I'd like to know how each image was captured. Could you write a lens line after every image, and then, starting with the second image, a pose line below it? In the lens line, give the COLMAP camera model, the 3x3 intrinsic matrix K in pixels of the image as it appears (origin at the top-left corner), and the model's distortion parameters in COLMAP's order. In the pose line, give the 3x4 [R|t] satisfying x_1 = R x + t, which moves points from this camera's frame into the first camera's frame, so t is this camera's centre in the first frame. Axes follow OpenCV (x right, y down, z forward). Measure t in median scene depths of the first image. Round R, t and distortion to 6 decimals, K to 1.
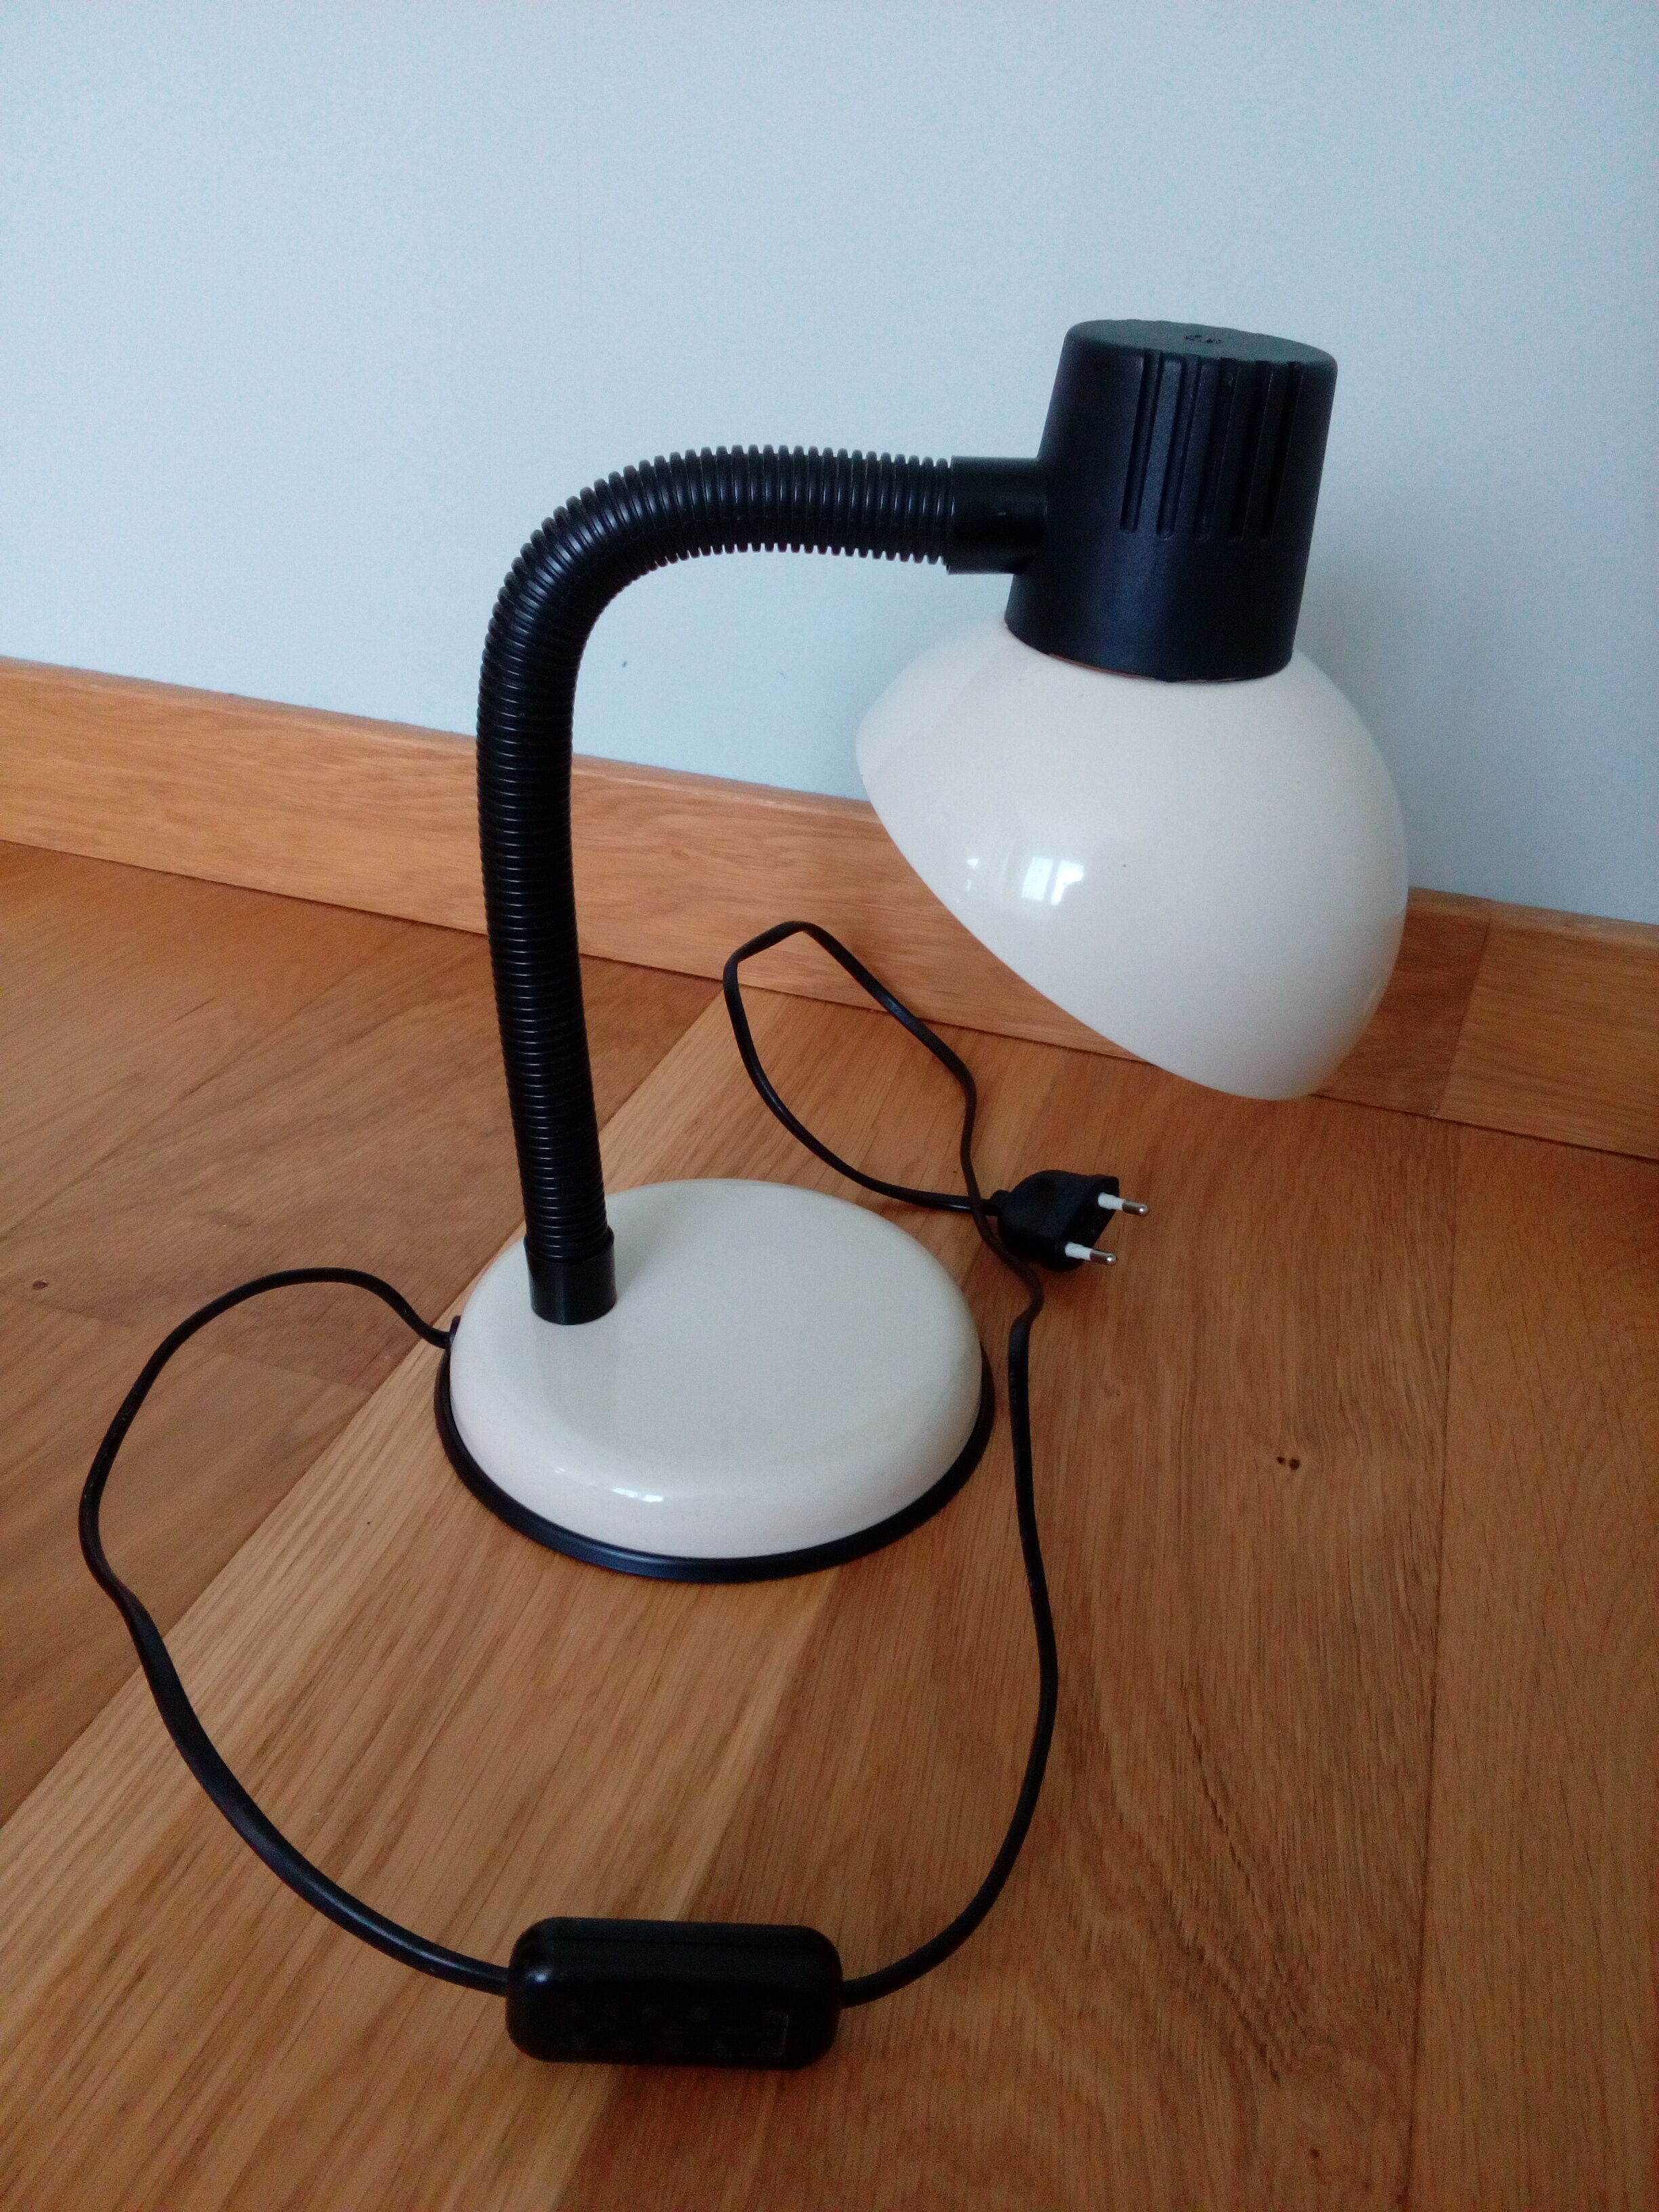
lens RADIAL K [[1759.5, 0, 817.6], [0, 1759.5, 1102.3], [0, 0, 1]] dist [0.157318, -0.253151]
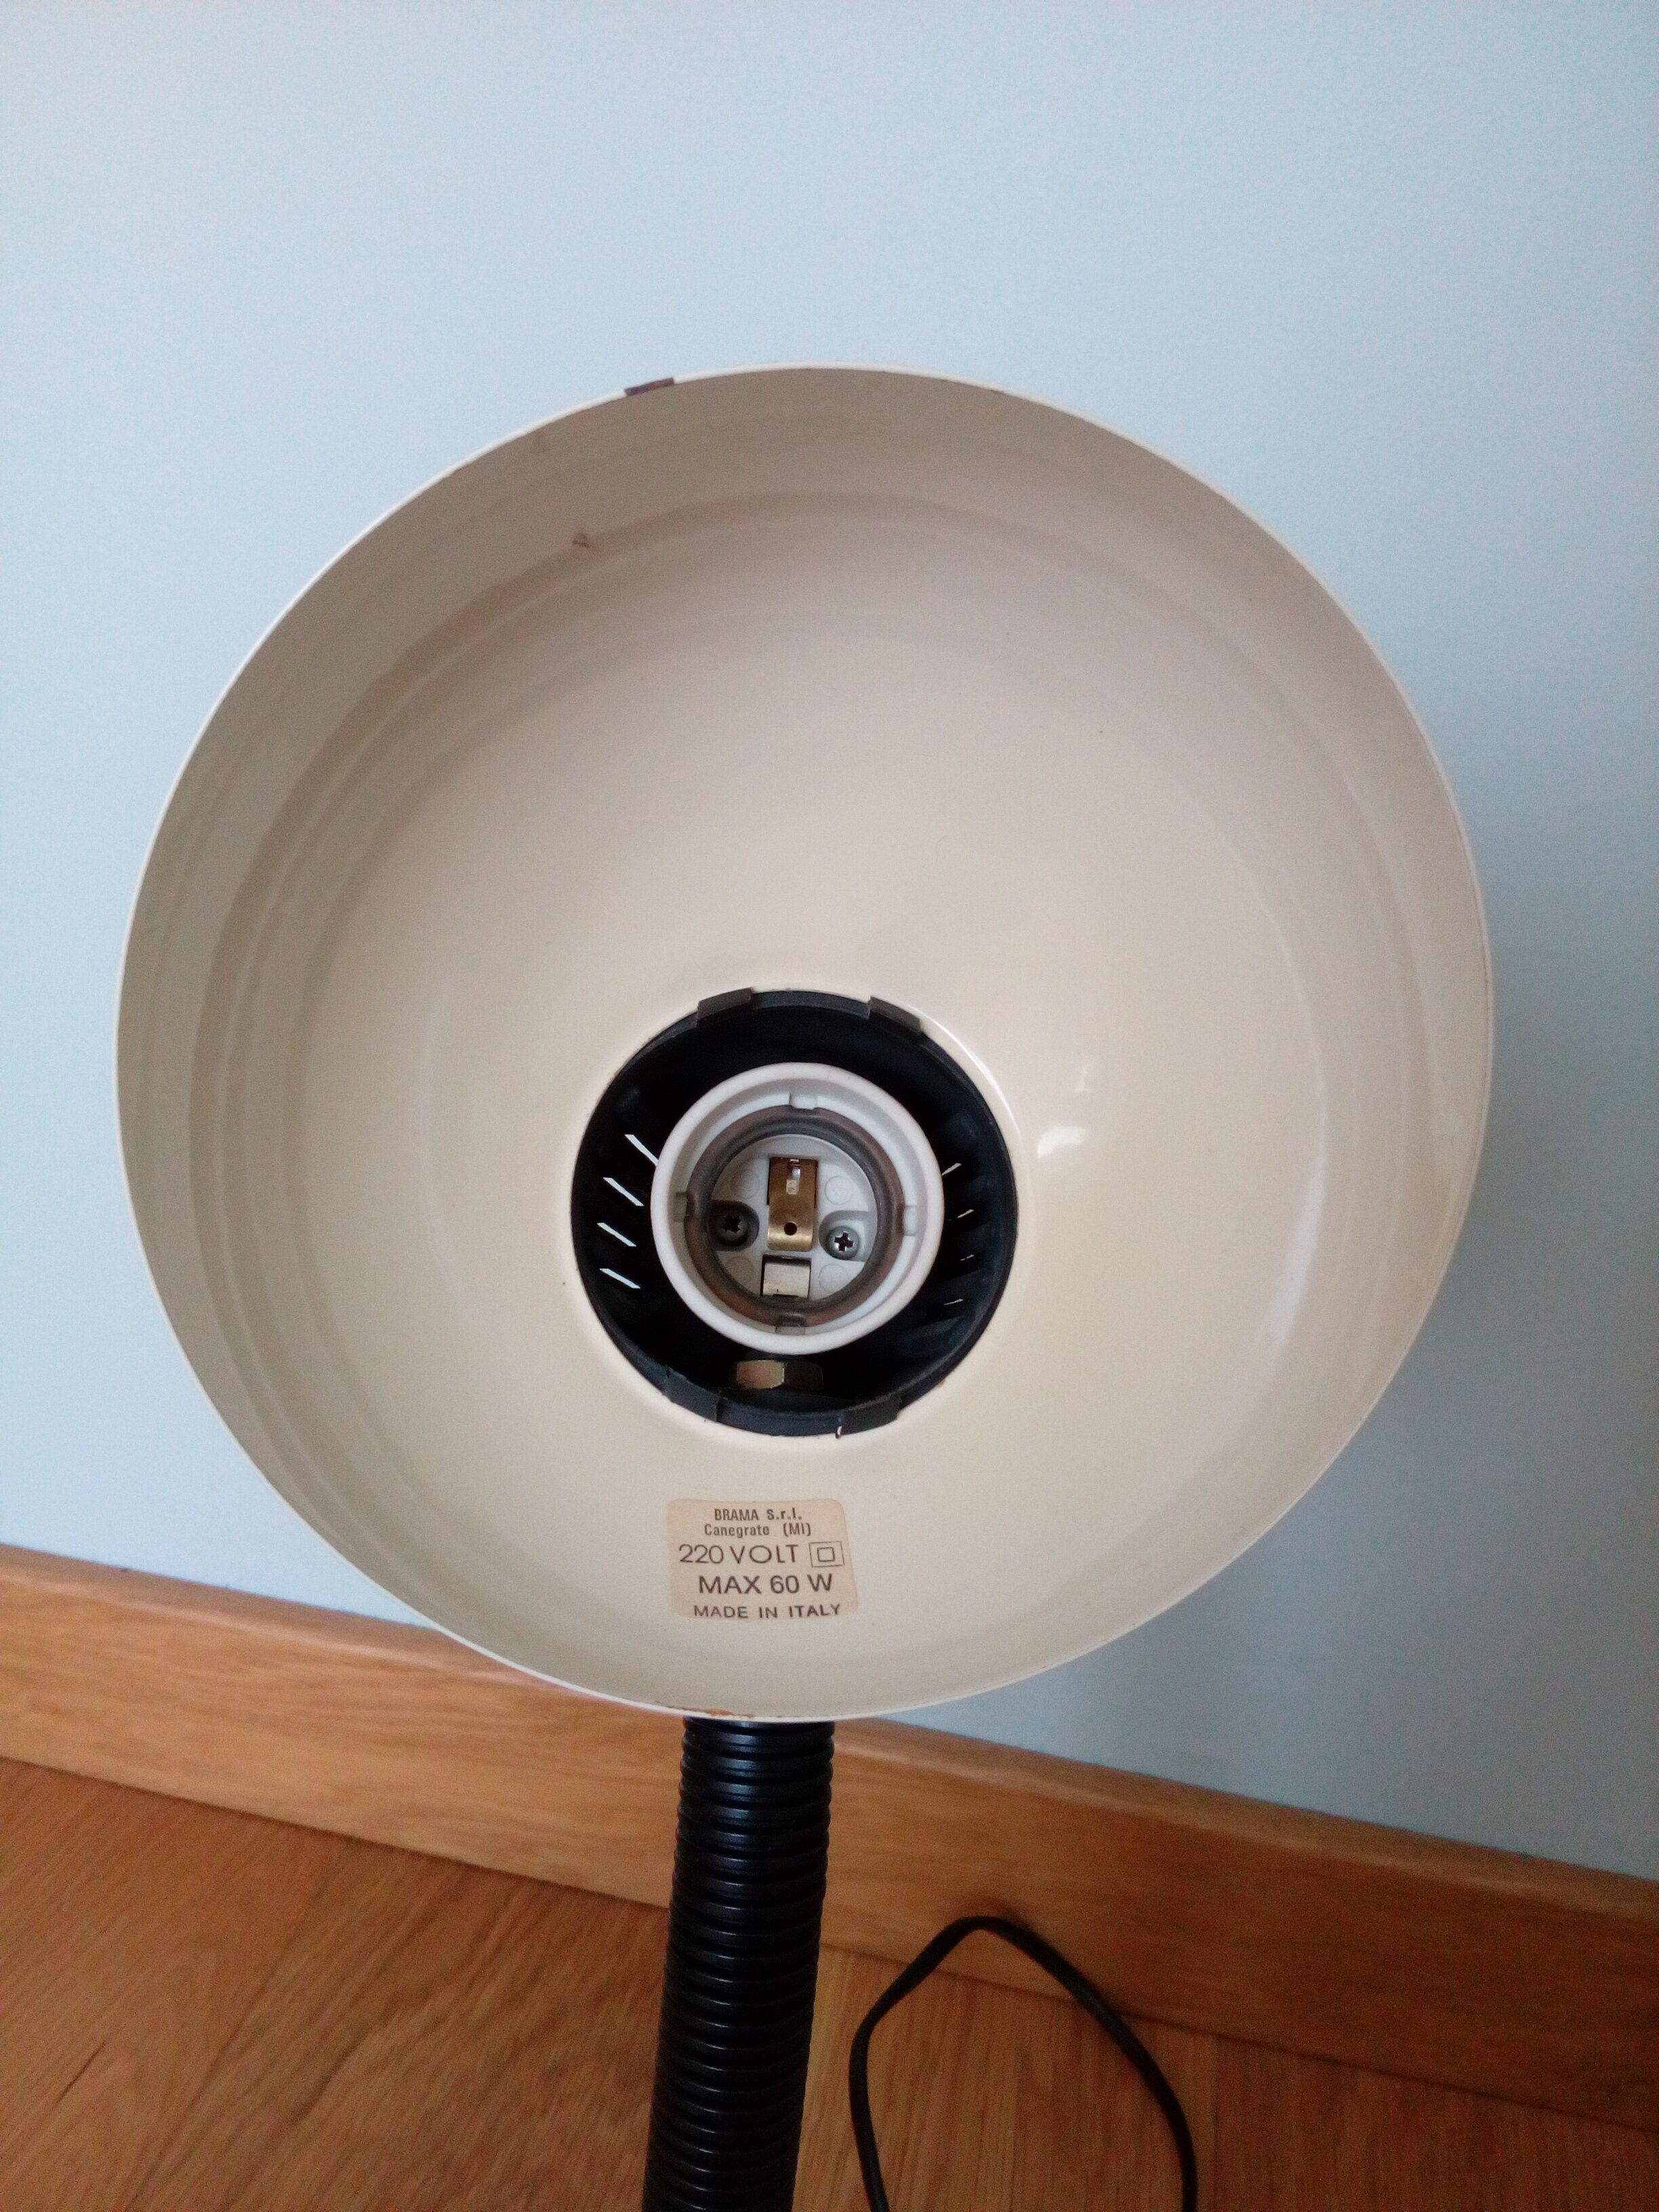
lens RADIAL K [[1759.5, 0, 817.6], [0, 1759.5, 1102.3], [0, 0, 1]] dist [0.157318, -0.253151]
pose [[0.994272, -0.027711, 0.103225, -0.114449], [0.039963, 0.992139, -0.118584, -0.380118], [-0.099127, 0.122030, 0.987564, 0.184722]]
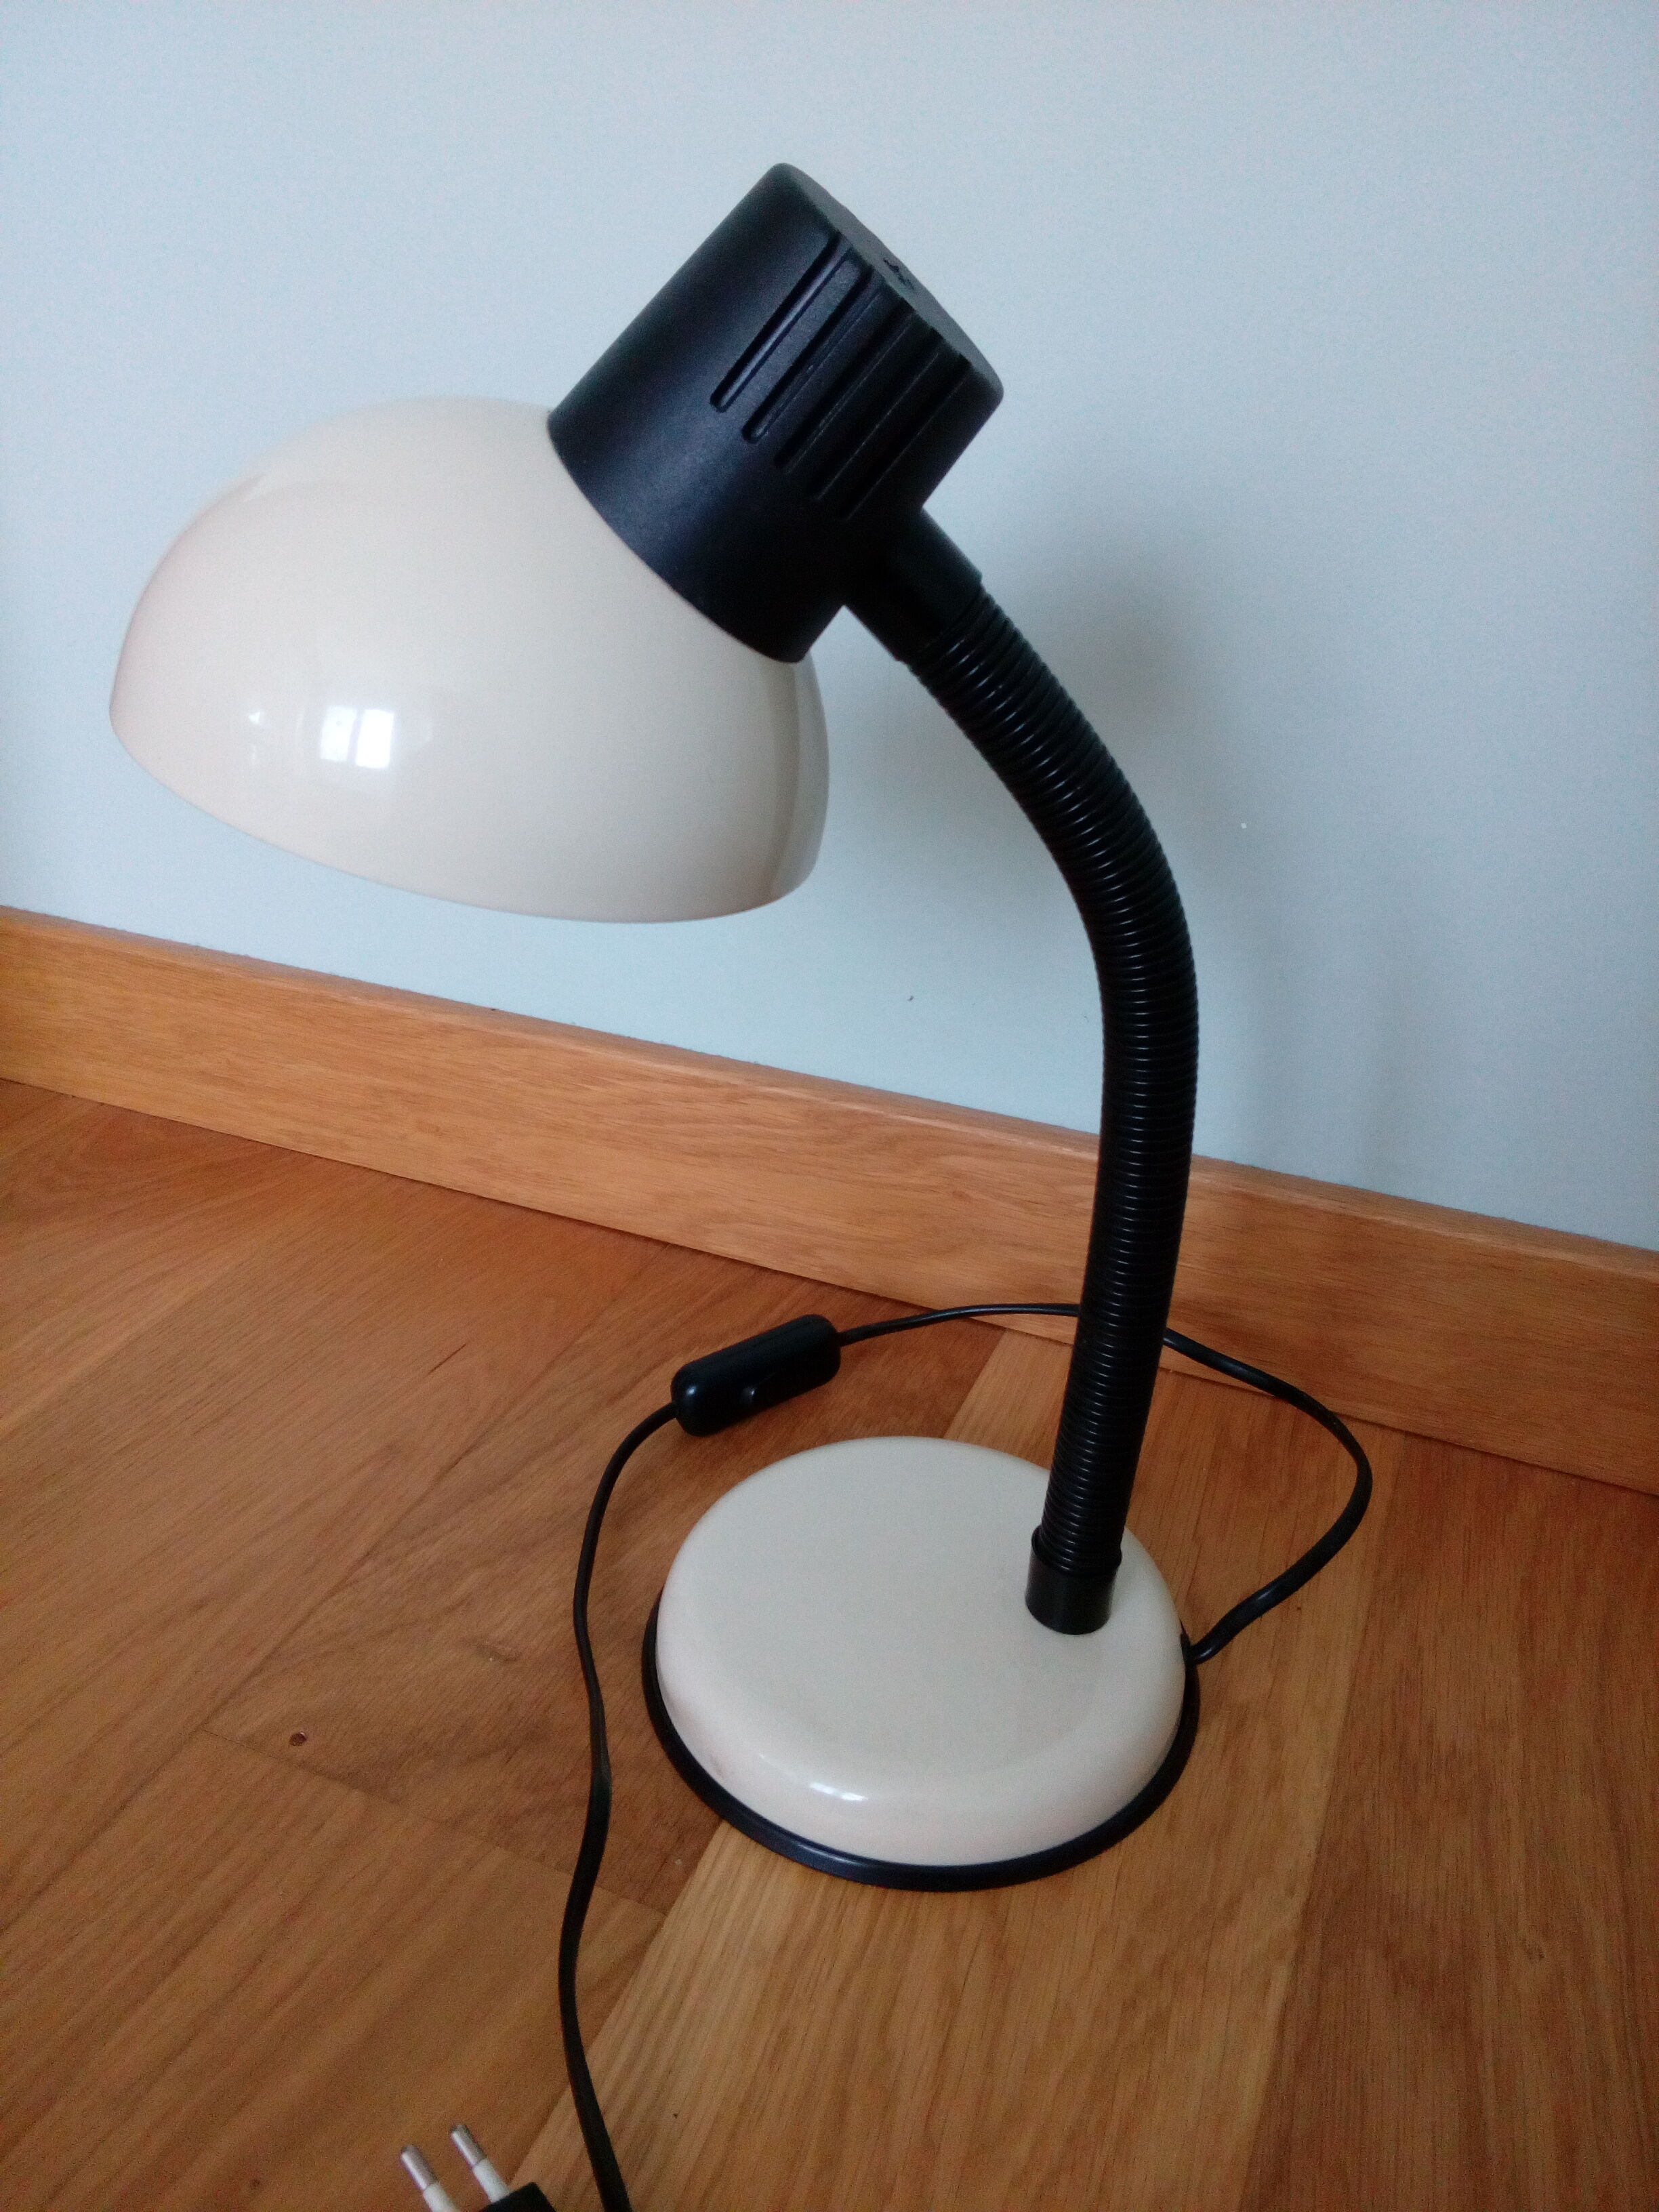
lens RADIAL K [[1759.5, 0, 817.6], [0, 1759.5, 1102.3], [0, 0, 1]] dist [0.157318, -0.253151]
pose [[0.996637, 0.018082, -0.079926, -0.087816], [-0.023305, 0.997619, -0.064912, -0.139325], [0.078562, 0.066556, 0.994685, 0.080467]]
